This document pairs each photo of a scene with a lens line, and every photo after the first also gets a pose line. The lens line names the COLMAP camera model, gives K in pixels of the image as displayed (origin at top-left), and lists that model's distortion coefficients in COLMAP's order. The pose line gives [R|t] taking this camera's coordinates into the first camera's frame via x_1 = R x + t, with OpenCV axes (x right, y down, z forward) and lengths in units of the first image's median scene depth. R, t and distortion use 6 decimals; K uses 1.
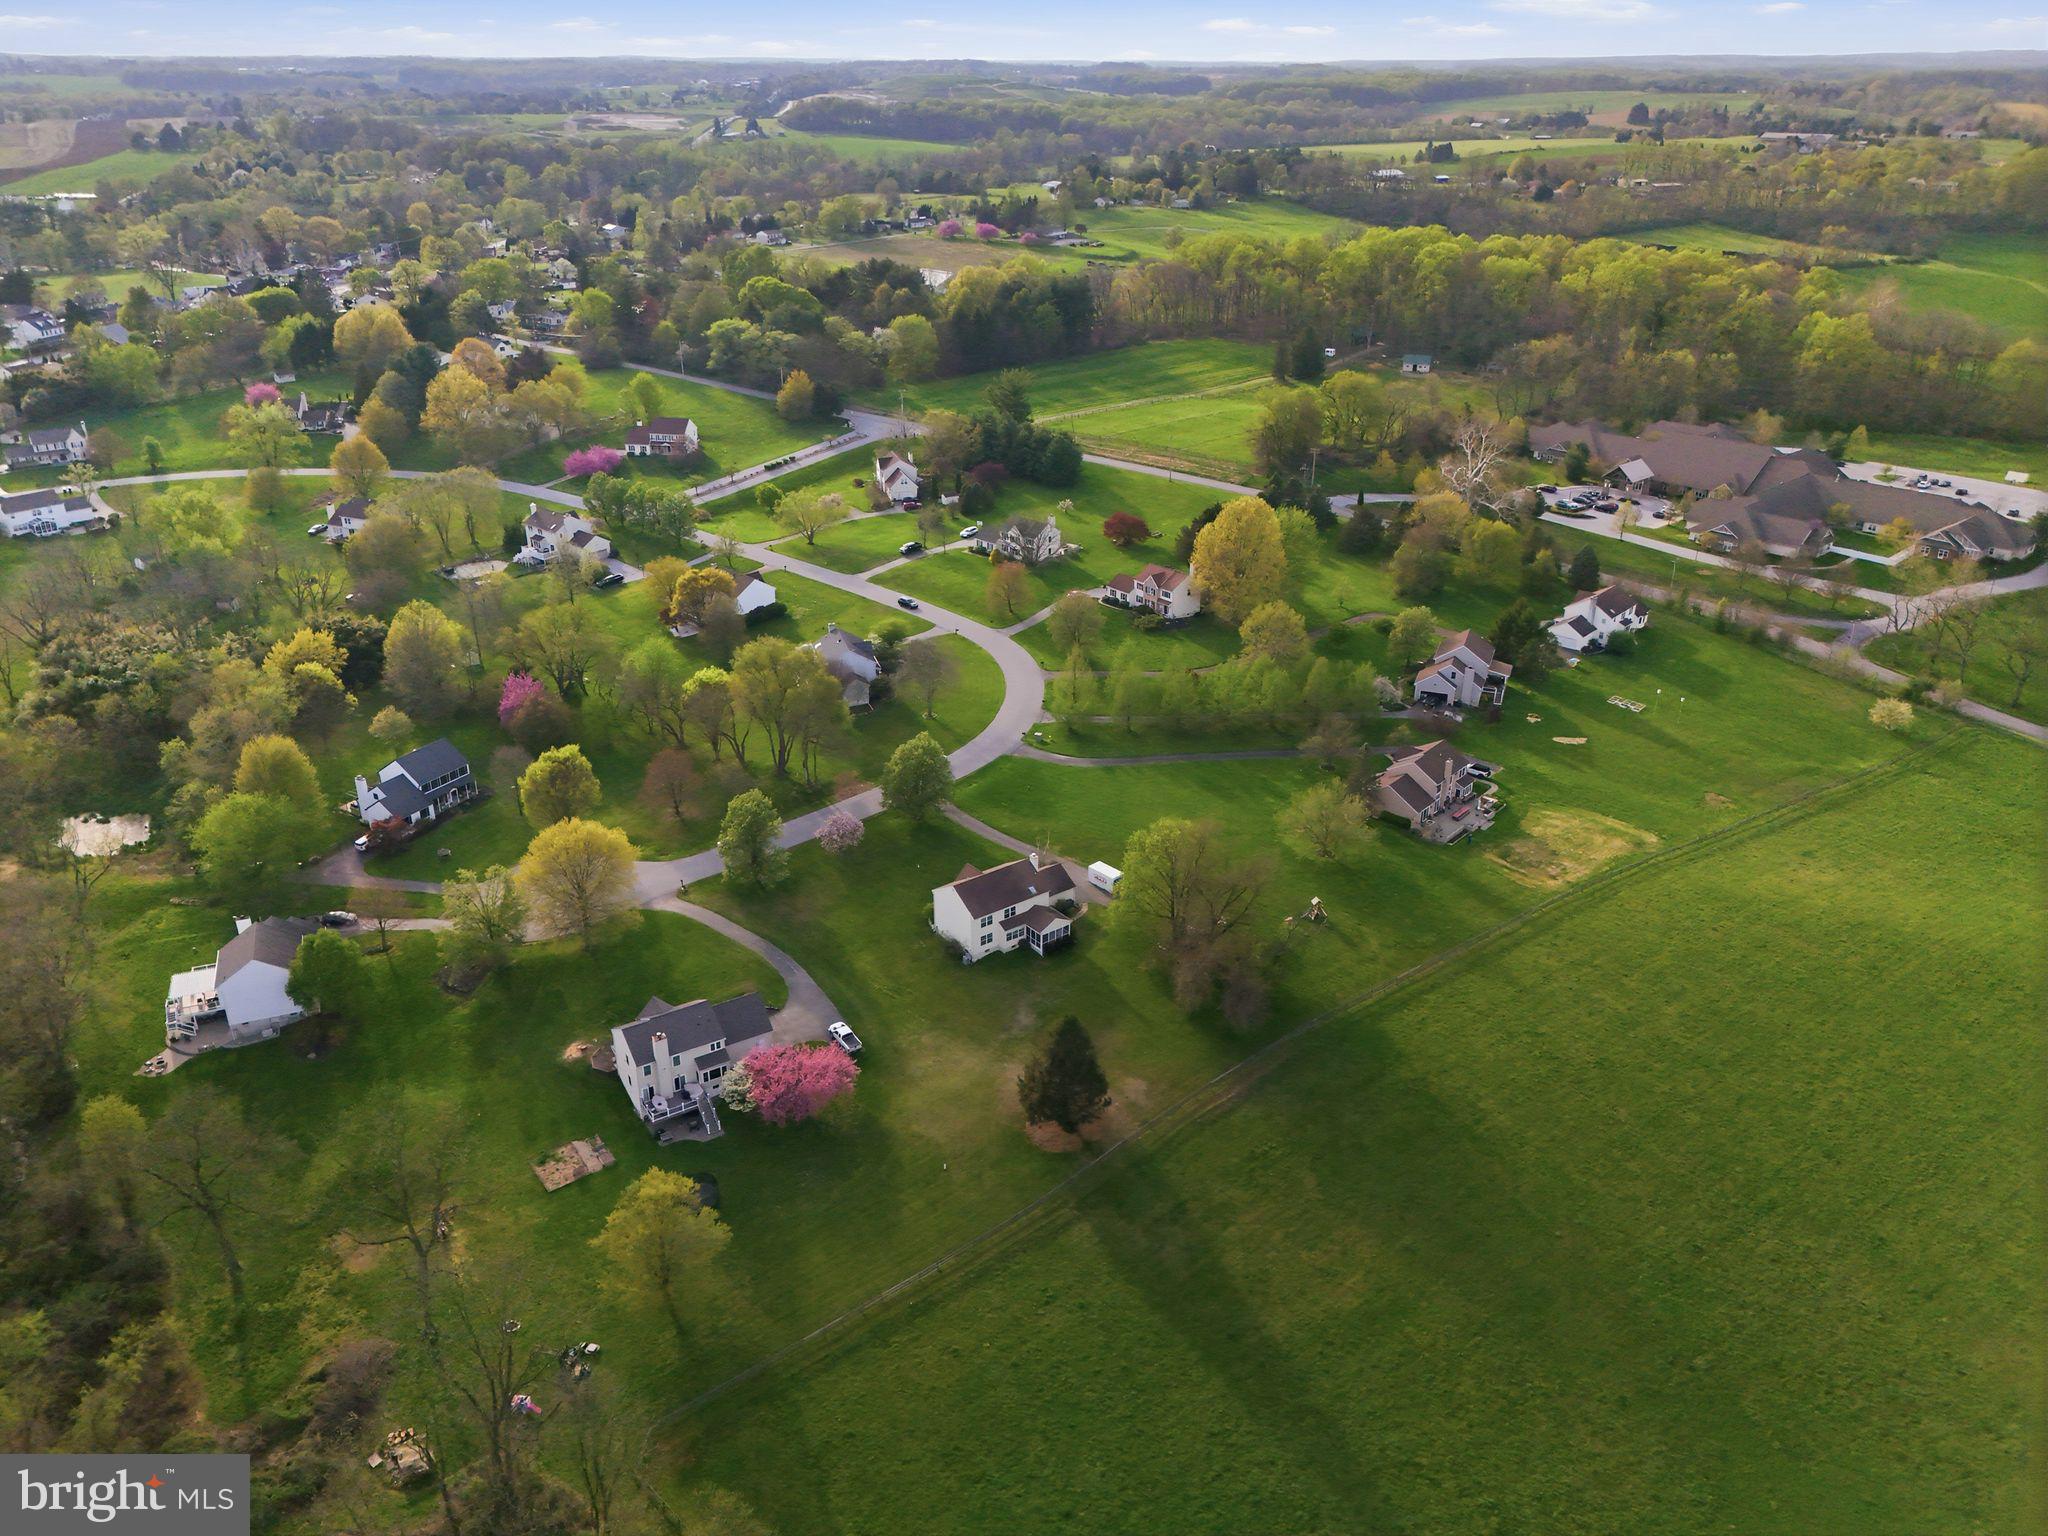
lens RADIAL K [[1509.6, 0, 1024.0], [0, 1509.6, 768.0], [0, 0, 1]] dist [0.041242, -0.006287]
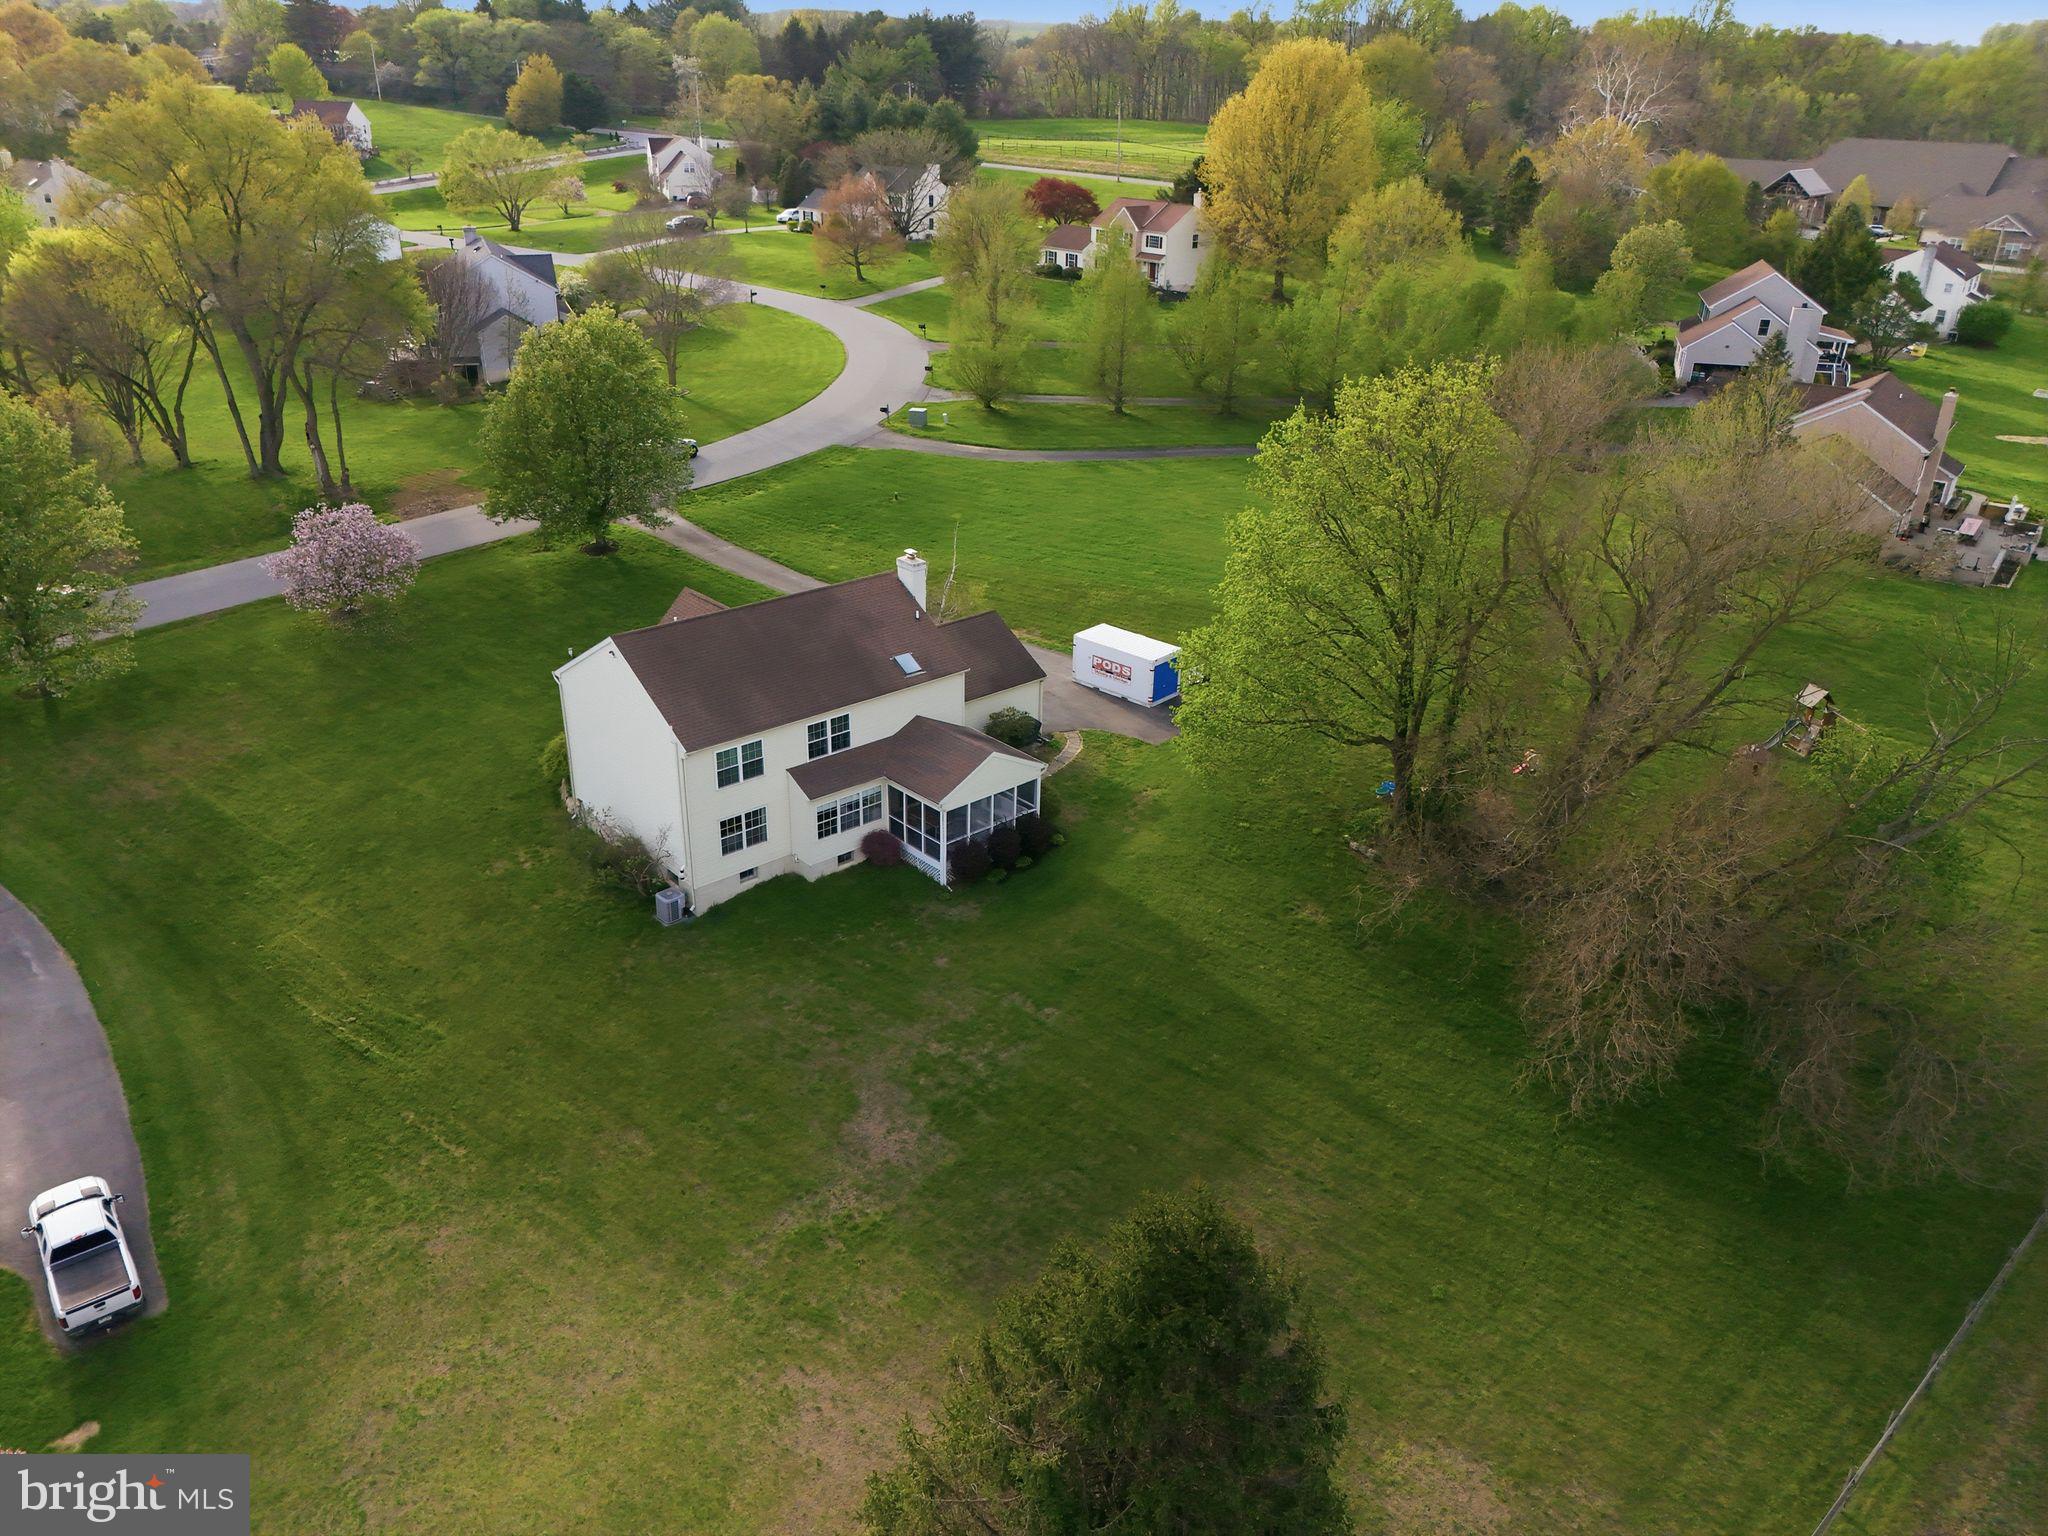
lens RADIAL K [[1509.6, 0, 1024.0], [0, 1509.6, 768.0], [0, 0, 1]] dist [0.041242, -0.006287]
pose [[0.996694, -0.018459, 0.079121, 0.004404], [0.018009, 0.999817, 0.006393, 0.095527], [-0.079225, -0.004947, 0.996845, 0.681610]]
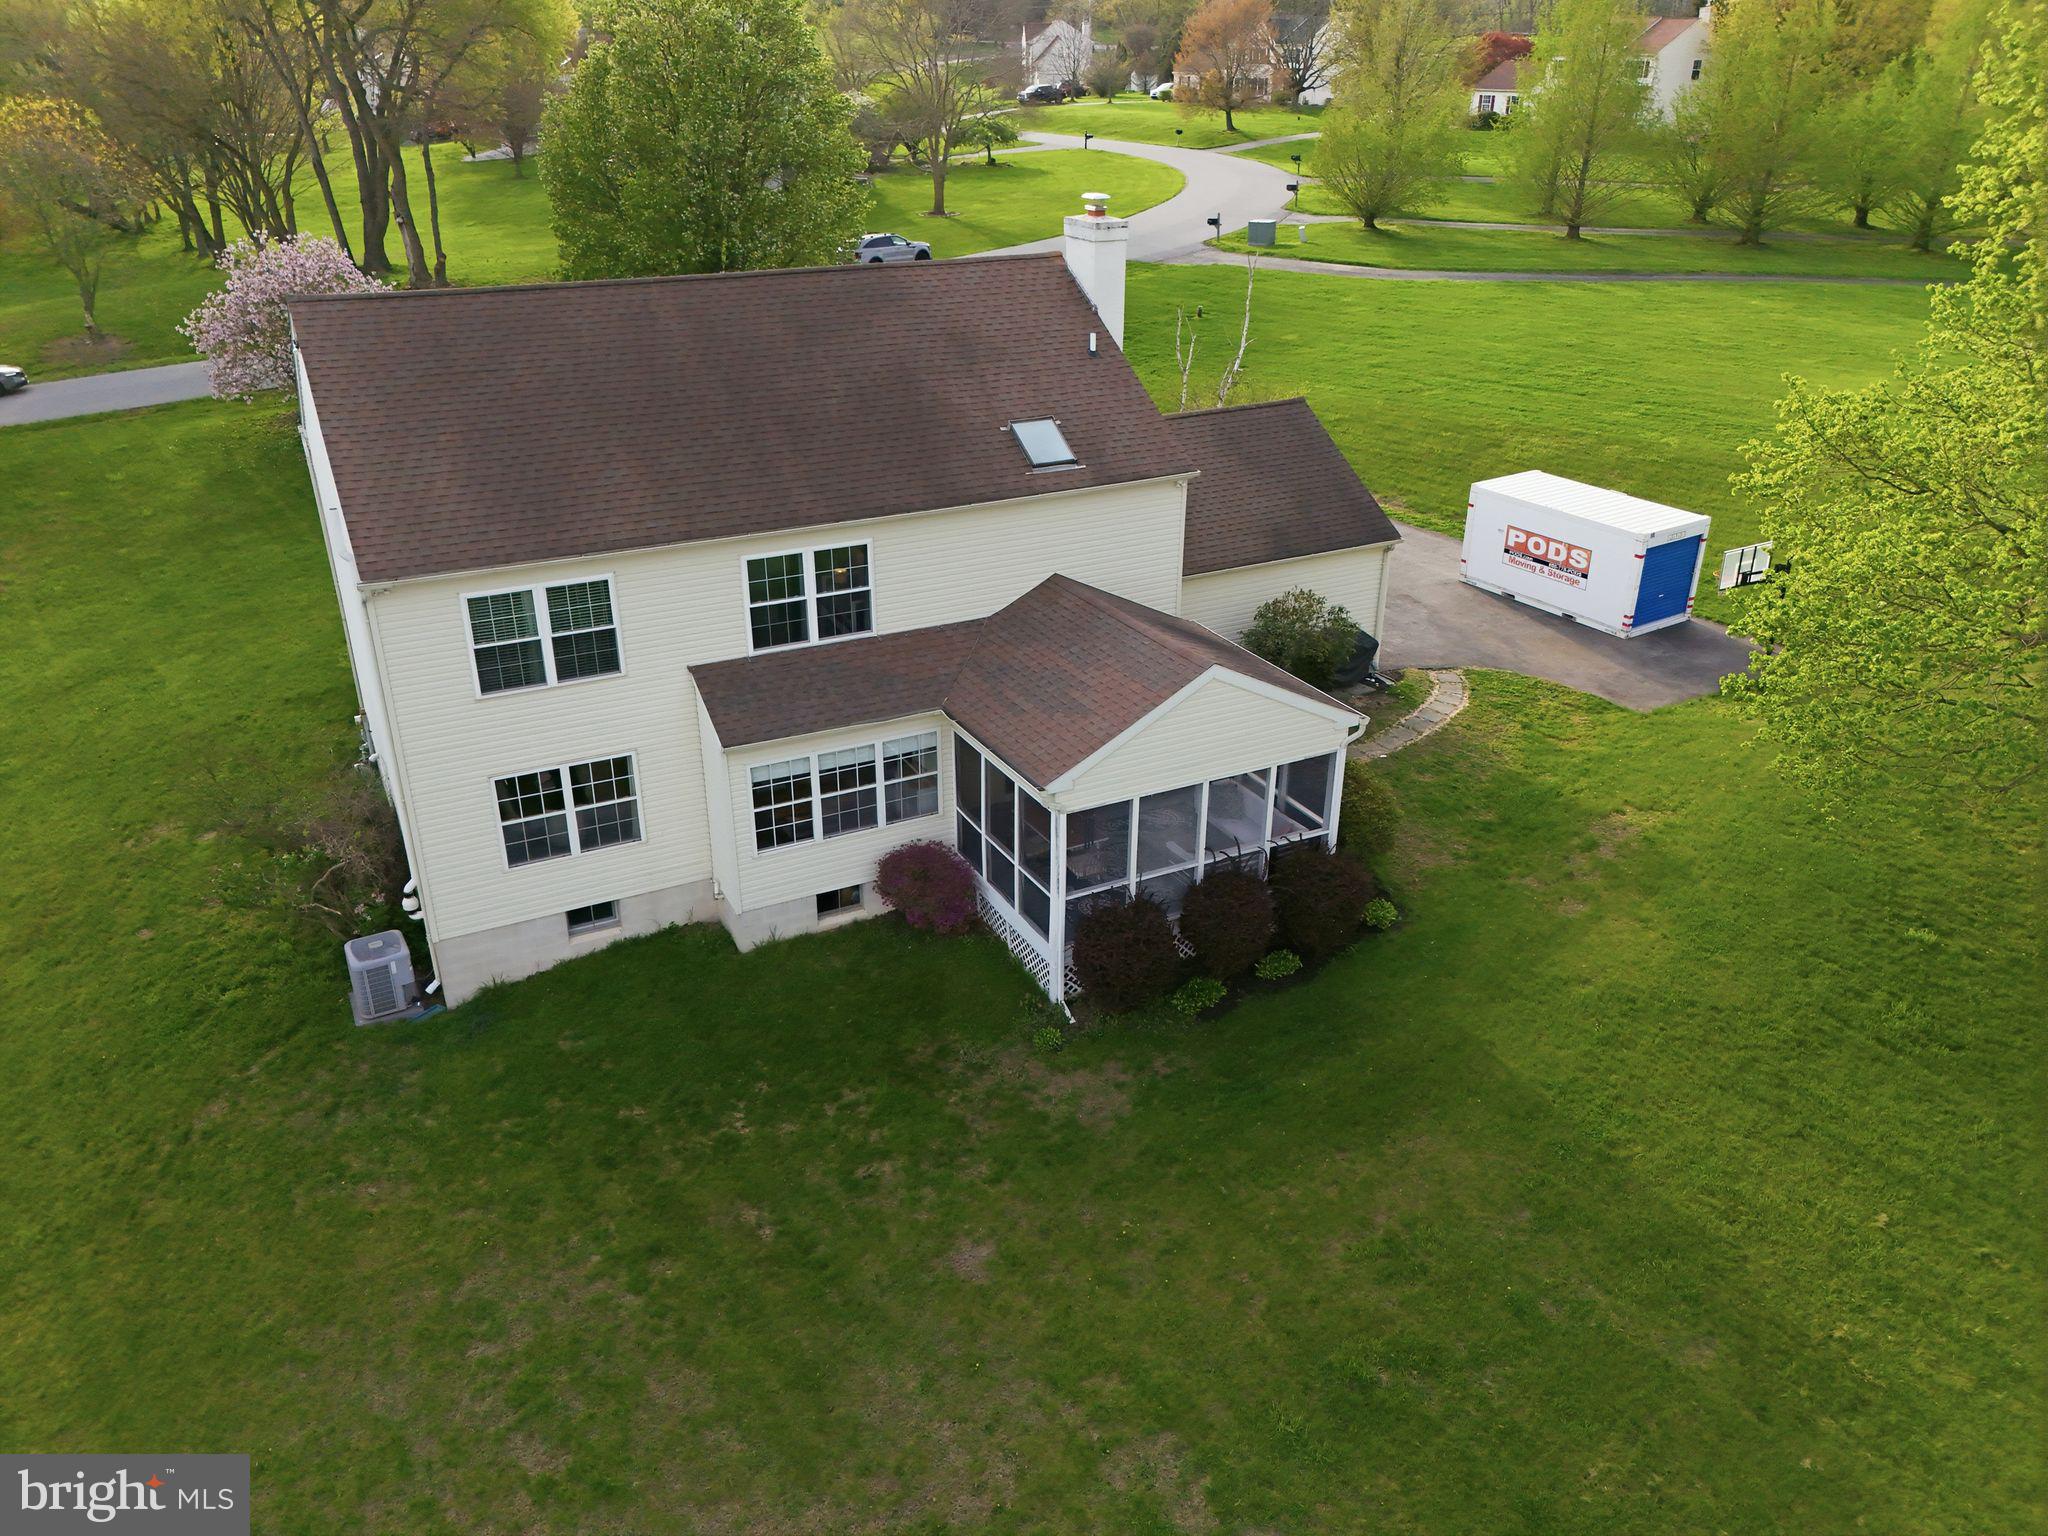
lens RADIAL K [[1507.5, 0, 1007.7], [0, 1507.5, 769.5], [0, 0, 1]] dist [0.032827, -0.007051]
pose [[0.982153, 0.076640, -0.171759, 0.024177], [-0.074138, 0.997028, 0.020949, 0.099981], [0.172855, -0.007841, 0.984916, 0.848627]]
